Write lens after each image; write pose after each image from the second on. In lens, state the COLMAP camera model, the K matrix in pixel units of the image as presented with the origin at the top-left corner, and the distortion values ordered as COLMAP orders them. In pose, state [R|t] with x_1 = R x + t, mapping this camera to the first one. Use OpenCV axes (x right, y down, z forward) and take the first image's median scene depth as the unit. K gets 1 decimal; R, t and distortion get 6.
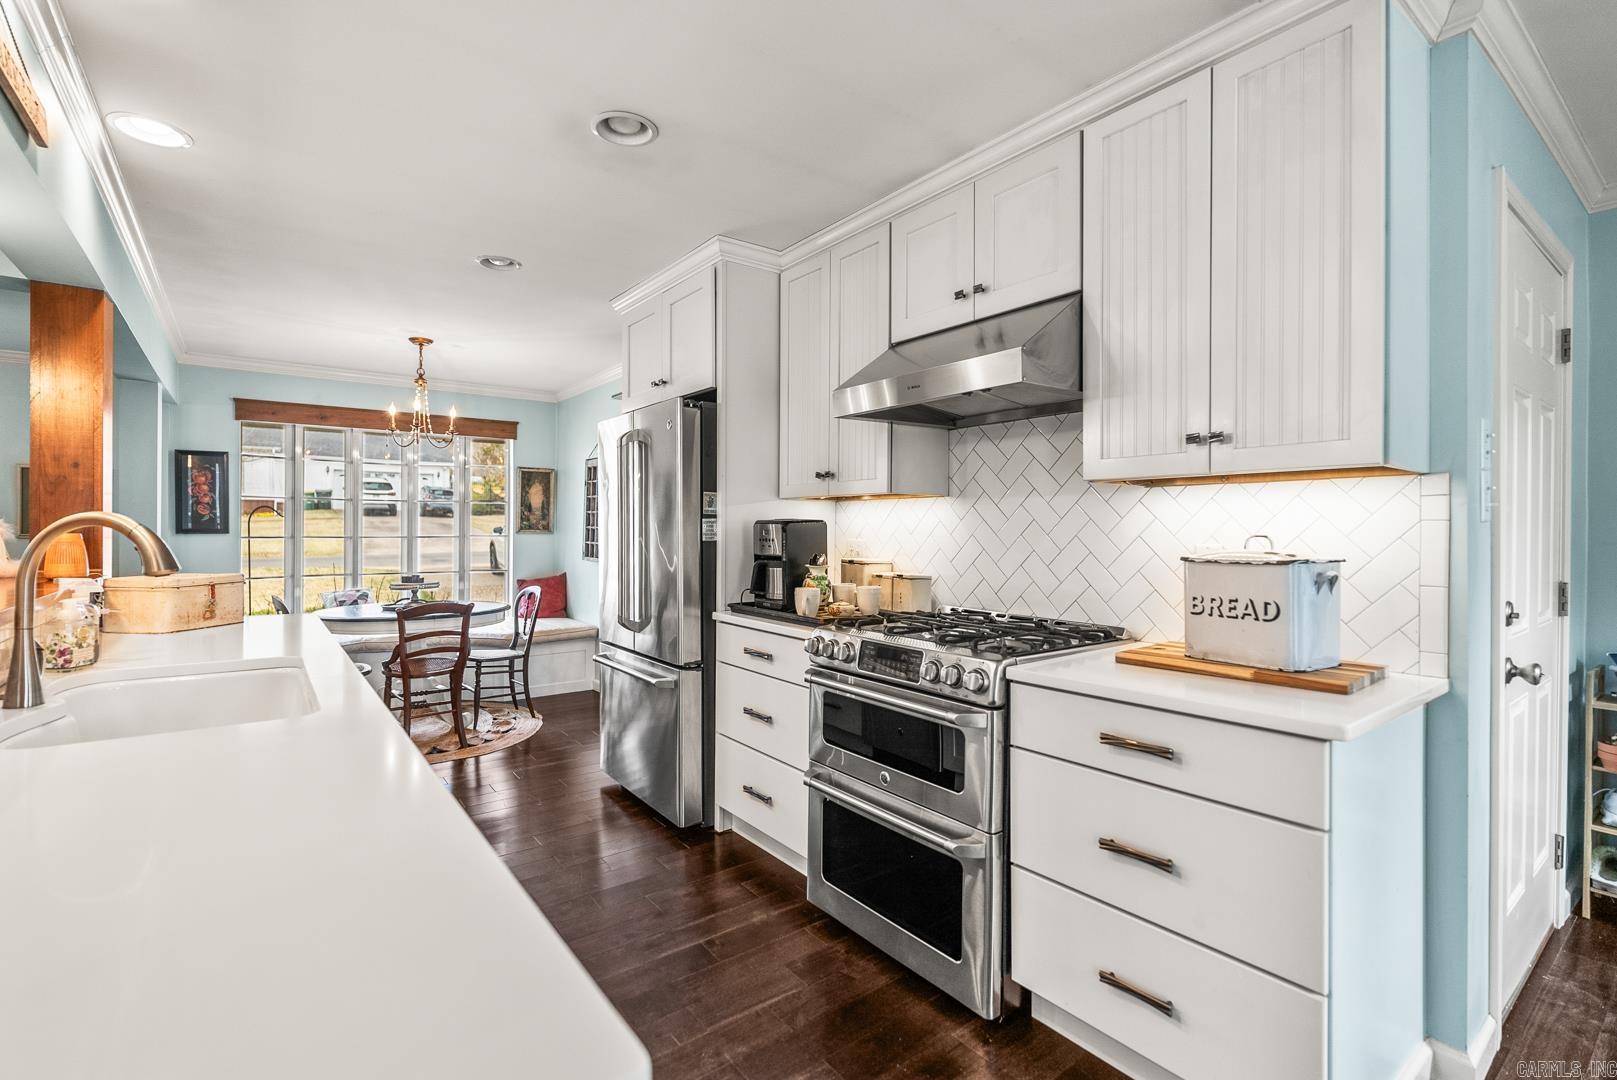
lens RADIAL K [[732.5, 0, 813.7], [0, 732.5, 531.9], [0, 0, 1]] dist [-0.010441, 0.001149]
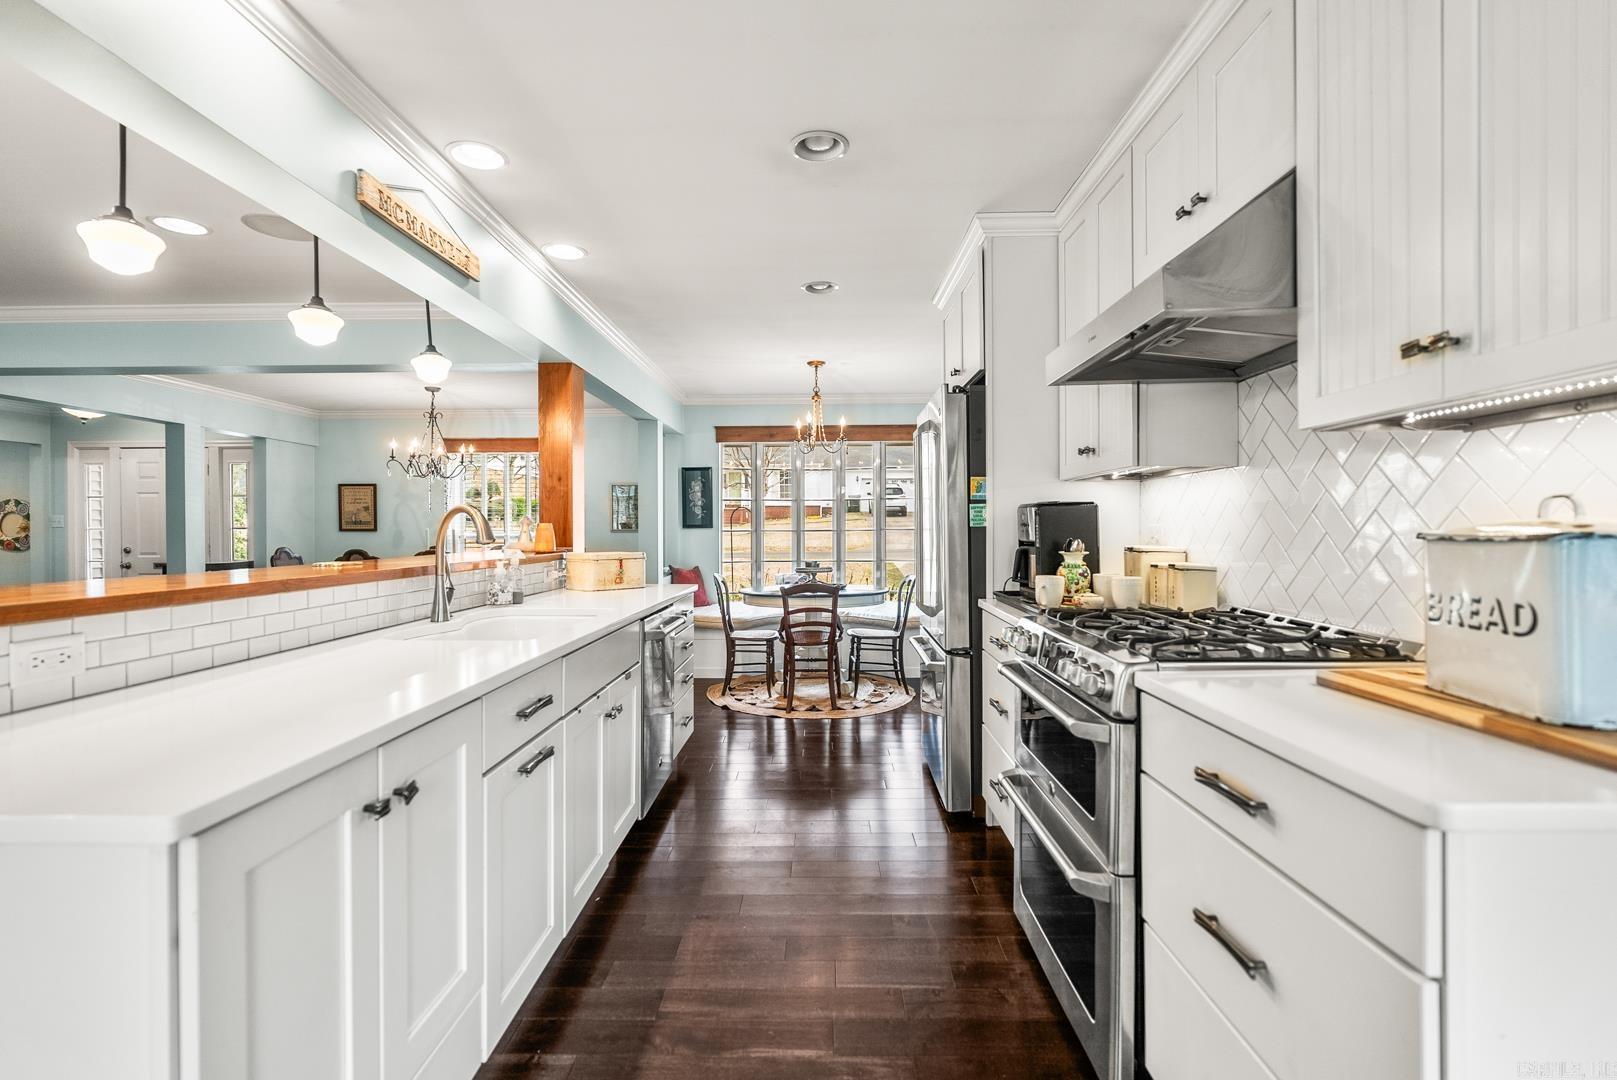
lens RADIAL K [[732.5, 0, 810.9], [0, 732.5, 531.2], [0, 0, 1]] dist [-0.010441, 0.001149]
pose [[0.786076, -0.005210, -0.618108, 0.367500], [0.005691, 0.999983, -0.001191, 0.023356], [0.618104, -0.002582, 0.786092, 0.117750]]
